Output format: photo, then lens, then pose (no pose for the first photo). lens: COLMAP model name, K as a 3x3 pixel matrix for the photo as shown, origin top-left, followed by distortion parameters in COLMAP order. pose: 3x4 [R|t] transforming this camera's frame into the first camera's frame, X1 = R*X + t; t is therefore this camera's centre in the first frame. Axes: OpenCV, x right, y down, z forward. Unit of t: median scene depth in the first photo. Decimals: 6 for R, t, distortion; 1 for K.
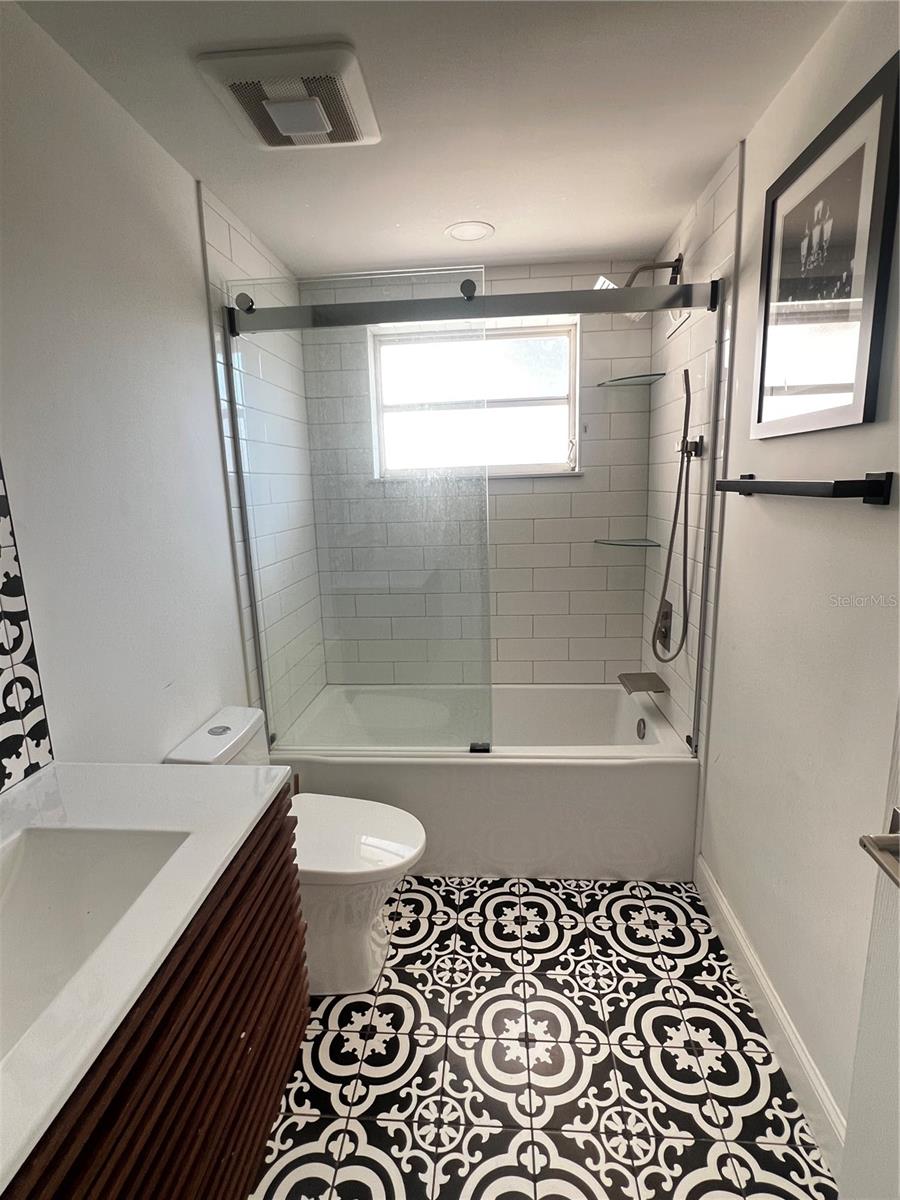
lens RADIAL K [[578.4, 0, 449.3], [0, 578.4, 598.9], [0, 0, 1]] dist [-0.002556, 0.001428]
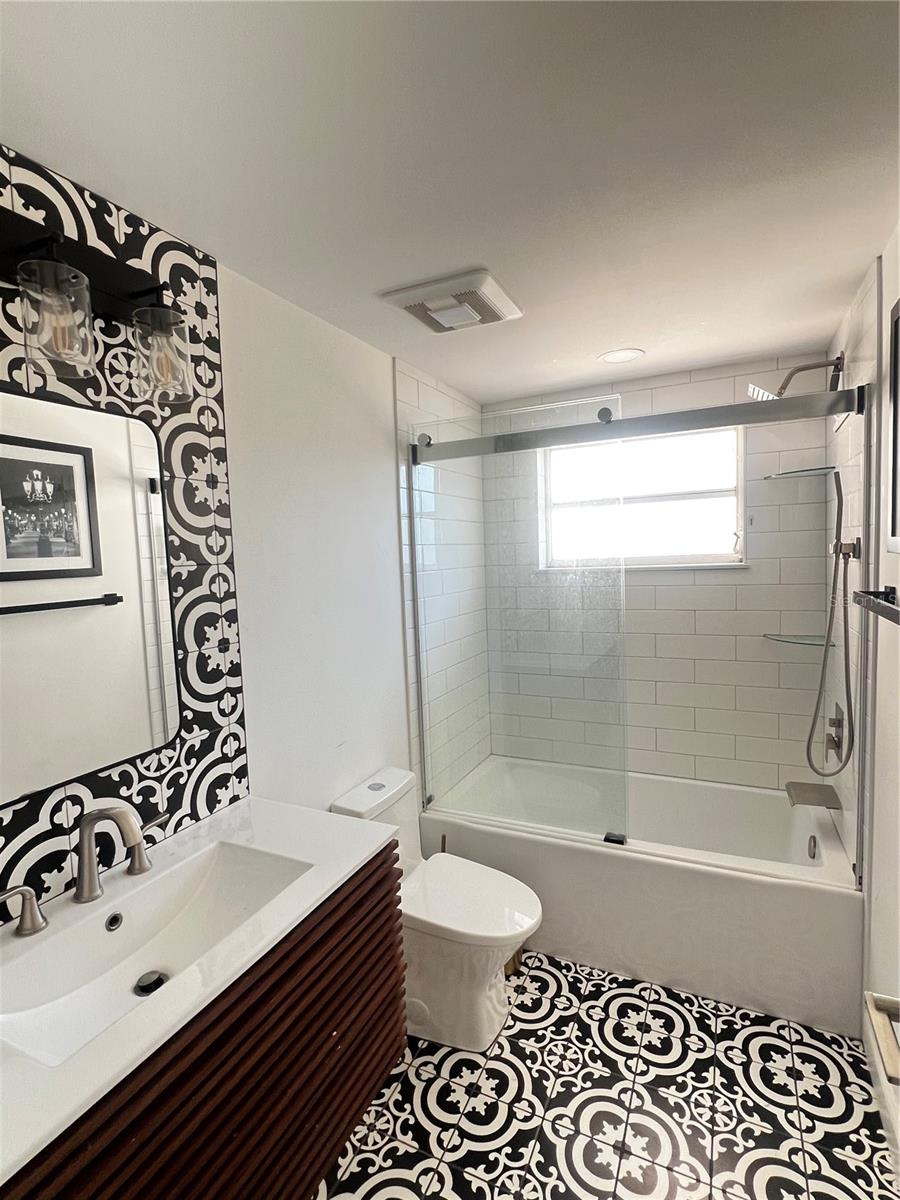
lens RADIAL K [[578.4, 0, 451.4], [0, 578.4, 598.6], [0, 0, 1]] dist [-0.002556, 0.001428]
pose [[0.933233, 0.022333, -0.358576, 0.161412], [-0.060856, 0.993470, -0.096508, -0.053207], [0.354080, 0.111886, 0.928498, -0.109449]]
